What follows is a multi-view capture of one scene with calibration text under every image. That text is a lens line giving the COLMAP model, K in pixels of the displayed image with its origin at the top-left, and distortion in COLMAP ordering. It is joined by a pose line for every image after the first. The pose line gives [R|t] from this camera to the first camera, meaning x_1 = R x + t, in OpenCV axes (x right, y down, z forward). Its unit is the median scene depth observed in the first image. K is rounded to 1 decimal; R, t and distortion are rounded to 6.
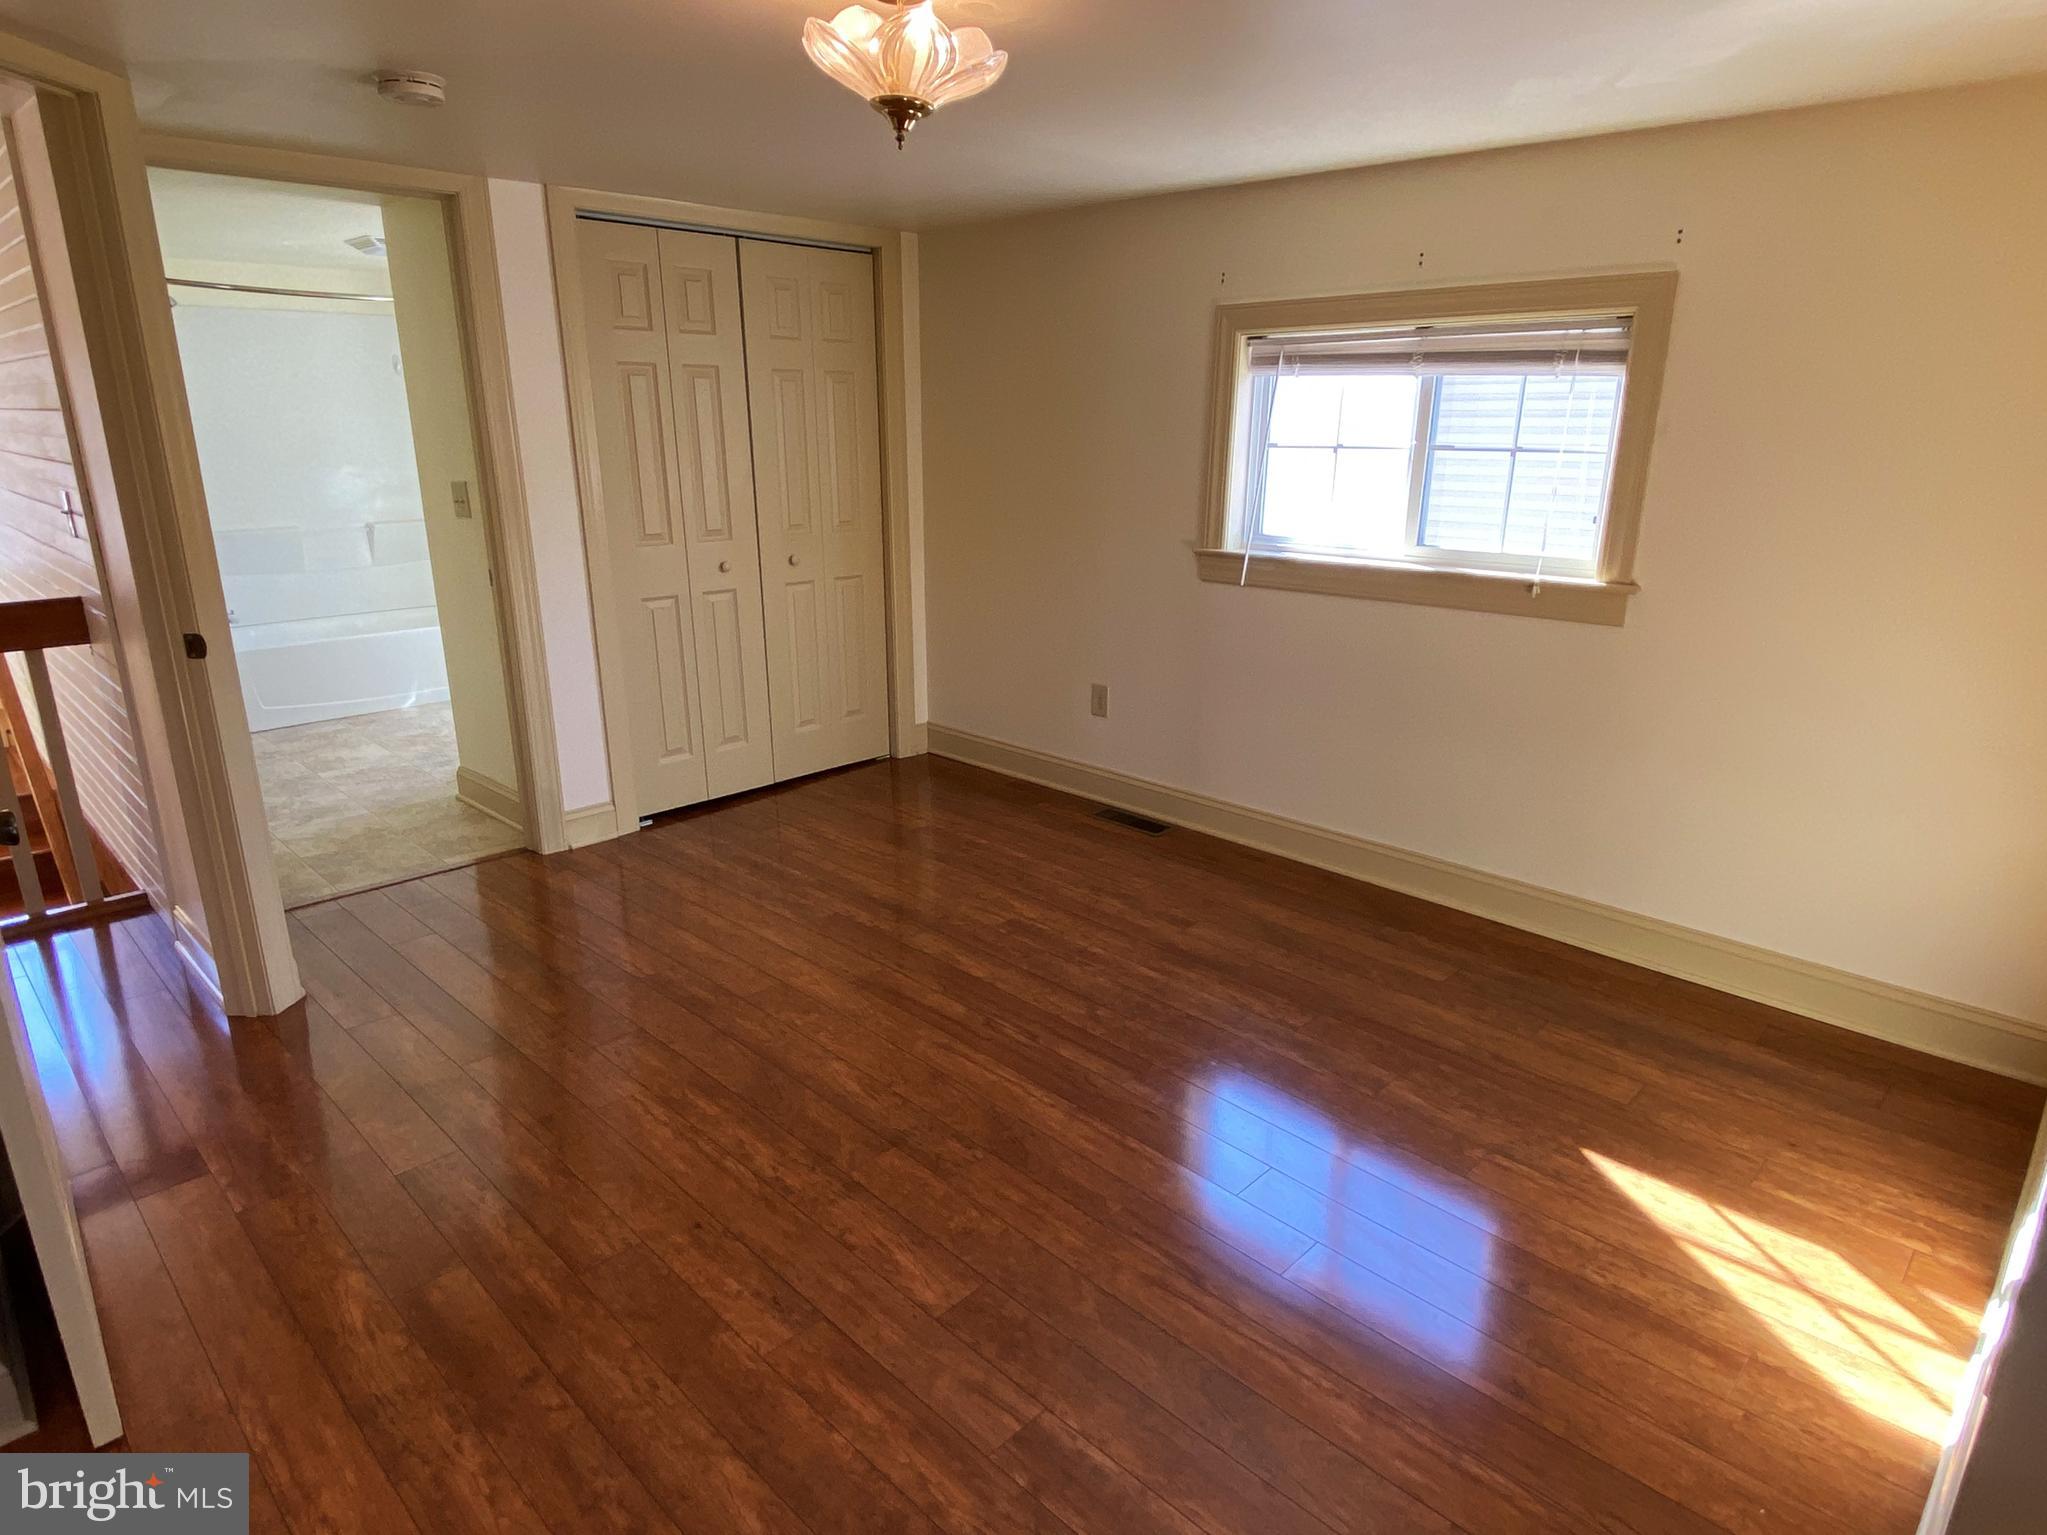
lens RADIAL K [[1184.4, 0, 1024.5], [0, 1184.4, 762.5], [0, 0, 1]] dist [0.047724, -0.047101]
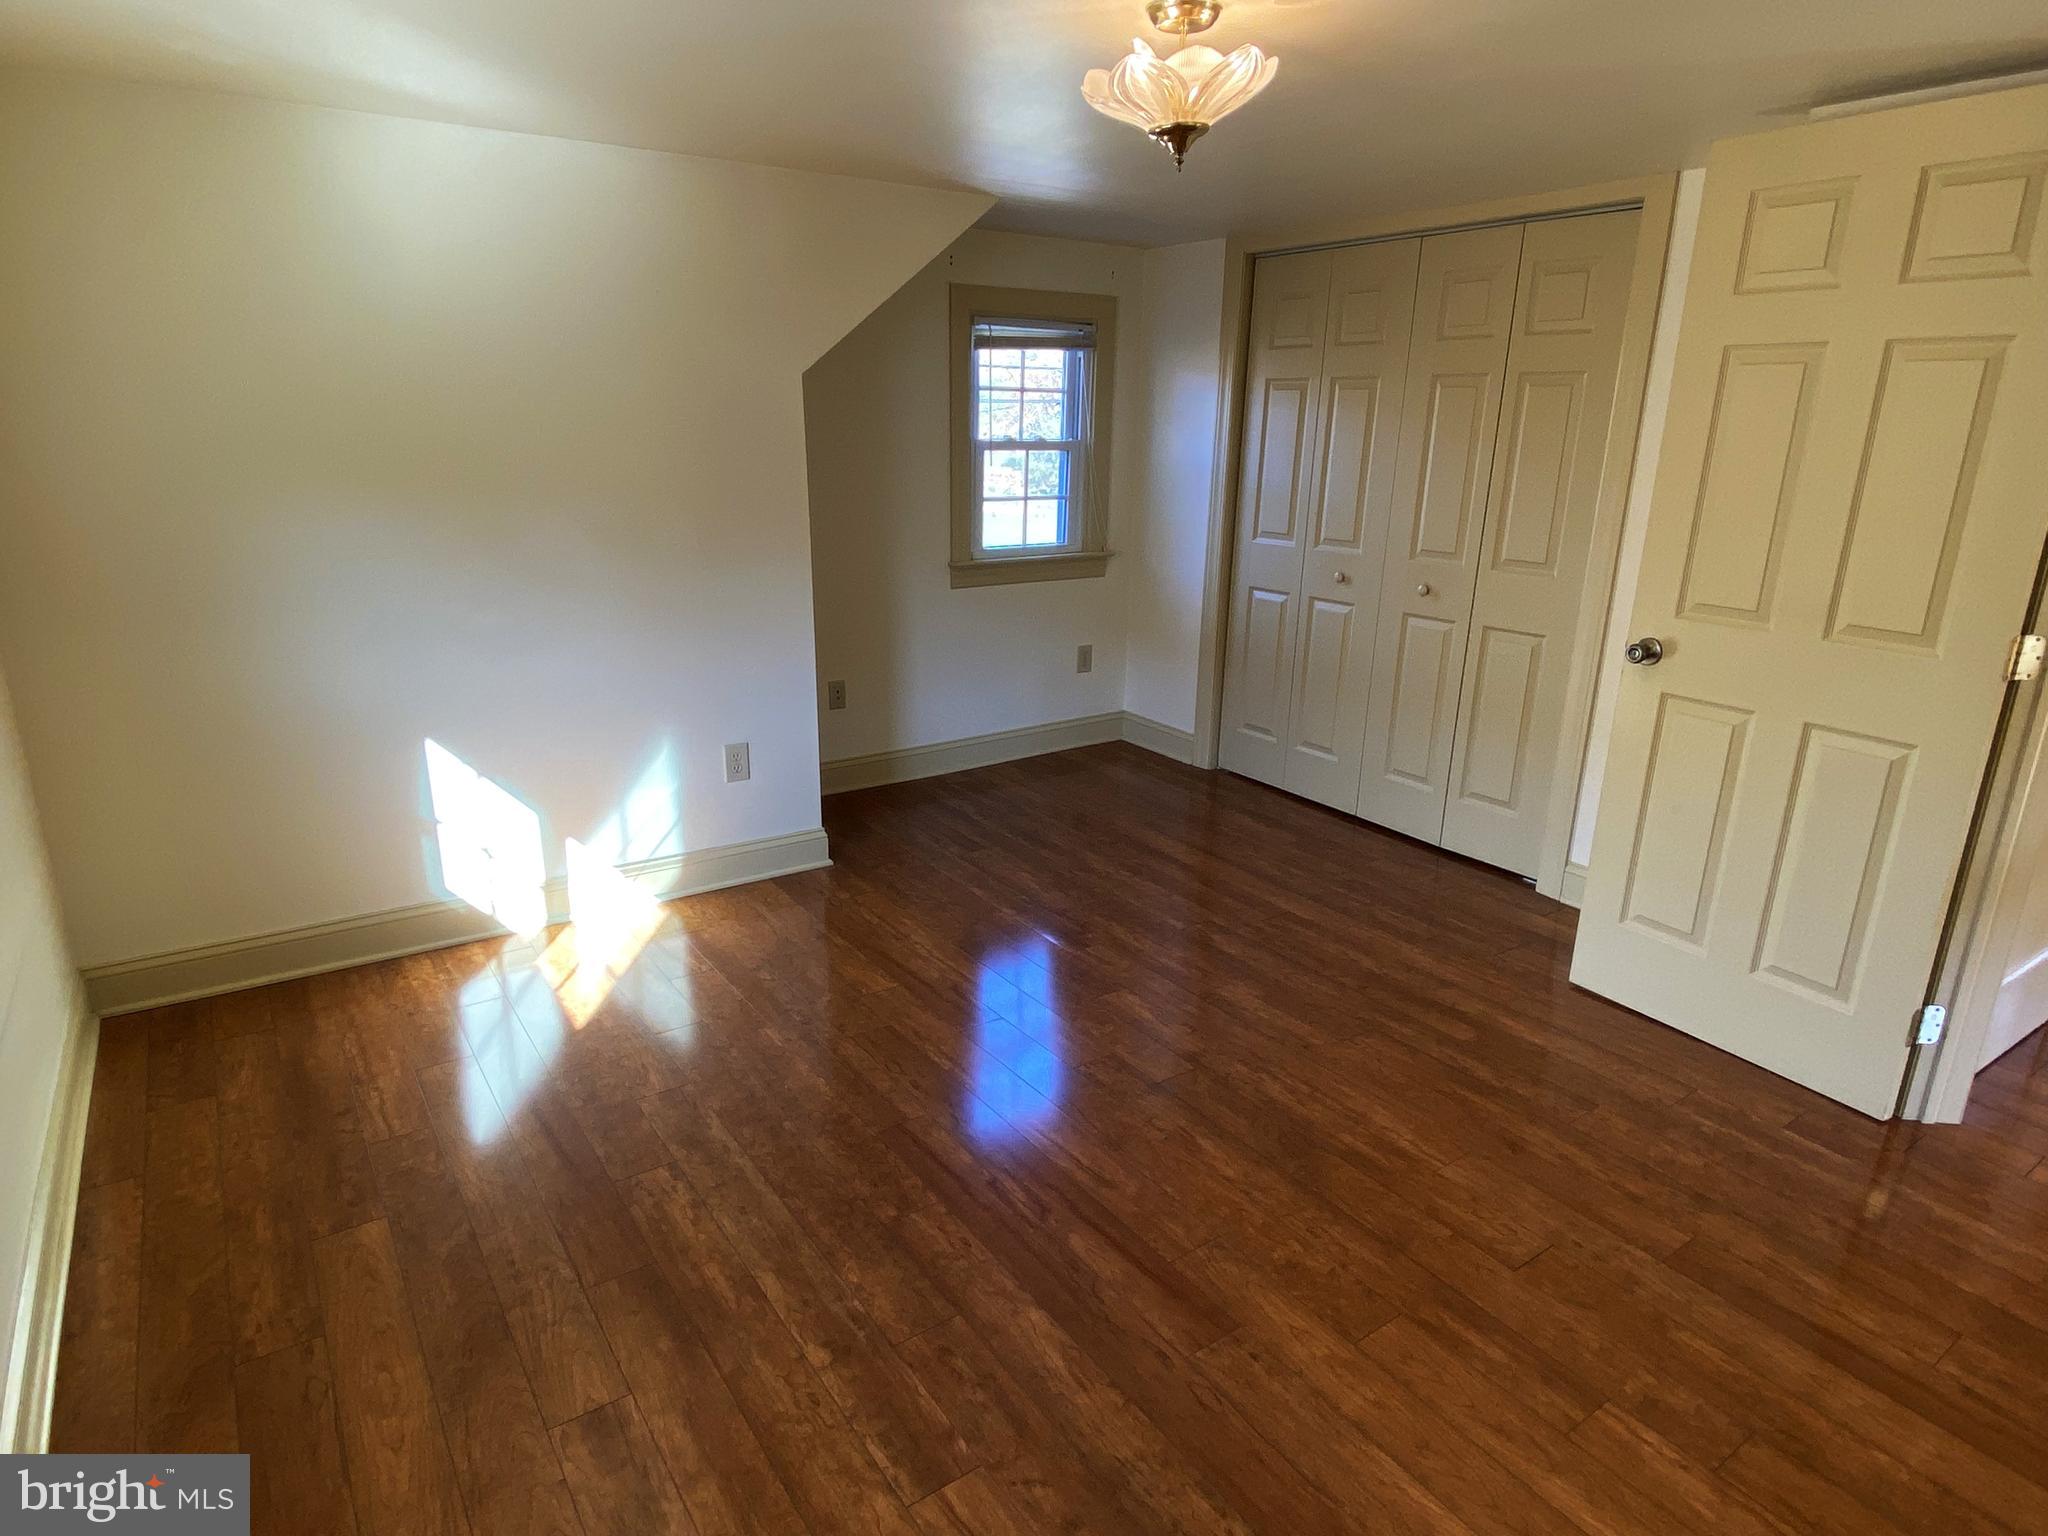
lens RADIAL K [[1143.7, 0, 1020.8], [0, 1143.7, 755.8], [0, 0, 1]] dist [0.067447, -0.069349]
pose [[-0.981201, -0.072618, 0.178804, -0.141988], [0.033479, 0.848409, 0.528281, -0.472546], [-0.190061, 0.524336, -0.830029, 1.626849]]
